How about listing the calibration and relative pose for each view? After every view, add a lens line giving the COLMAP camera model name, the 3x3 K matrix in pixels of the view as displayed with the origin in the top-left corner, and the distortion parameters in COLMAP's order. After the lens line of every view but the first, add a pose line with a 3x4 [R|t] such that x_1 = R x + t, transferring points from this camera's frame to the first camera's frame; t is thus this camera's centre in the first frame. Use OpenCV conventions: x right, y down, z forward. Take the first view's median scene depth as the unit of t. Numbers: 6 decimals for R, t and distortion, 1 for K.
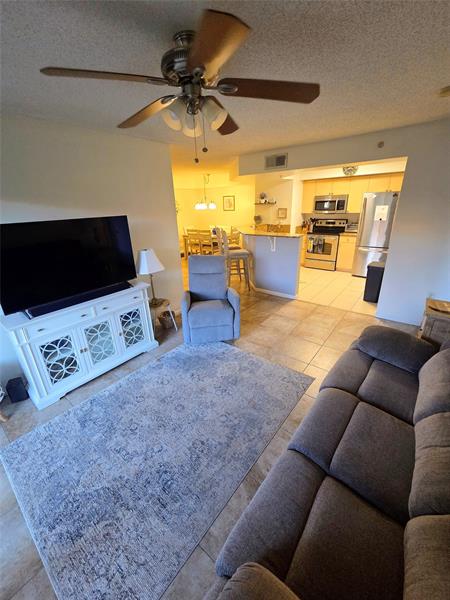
lens RADIAL K [[250.4, 0, 223.8], [0, 250.4, 292.4], [0, 0, 1]] dist [0.000047, -0.000034]
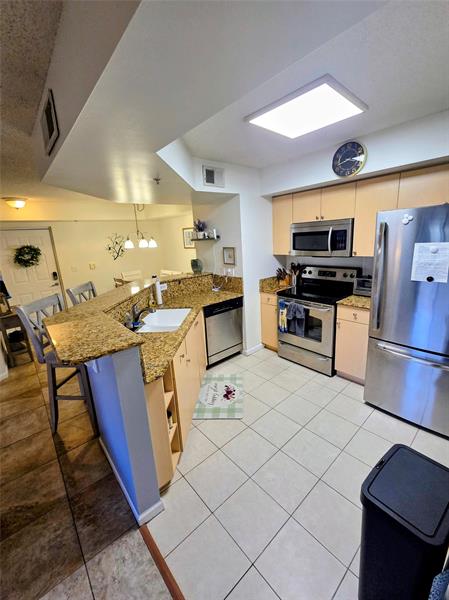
lens RADIAL K [[250.4, 0, 223.3], [0, 250.4, 292.4], [0, 0, 1]] dist [0.000047, -0.000034]
pose [[0.982193, 0.021444, -0.186646, 0.329395], [-0.043871, 0.992178, -0.116868, -0.179270], [0.182680, 0.122976, 0.975451, 0.492729]]
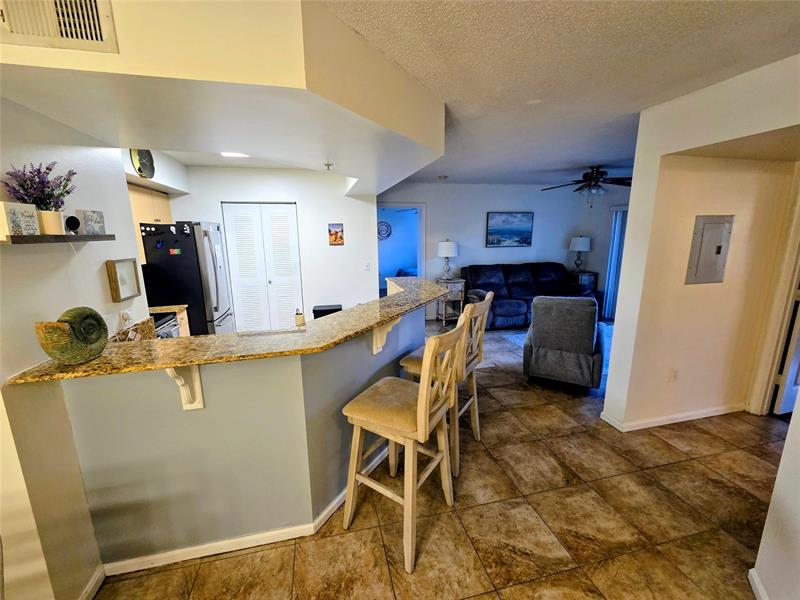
lens RADIAL K [[328.5, 0, 396.7], [0, 328.5, 298.3], [0, 0, 1]] dist [-0.003412, -0.001051]
pose [[-0.793267, -0.068283, 0.605033, -0.143467], [0.252379, 0.867433, 0.428795, -0.373167], [-0.554105, 0.492846, -0.670872, 1.089350]]
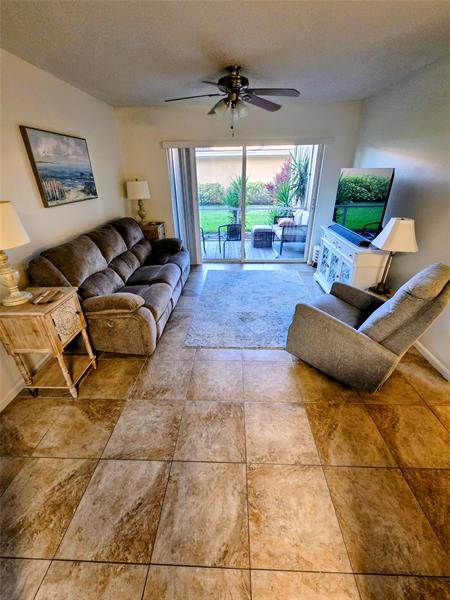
lens RADIAL K [[246.4, 0, 226.9], [0, 246.4, 298.7], [0, 0, 1]] dist [-0.003412, -0.001051]
pose [[-0.801173, 0.320835, -0.505161, 0.276713], [-0.161580, 0.696812, 0.698817, -0.216172], [0.576207, 0.641497, -0.506426, 0.618495]]
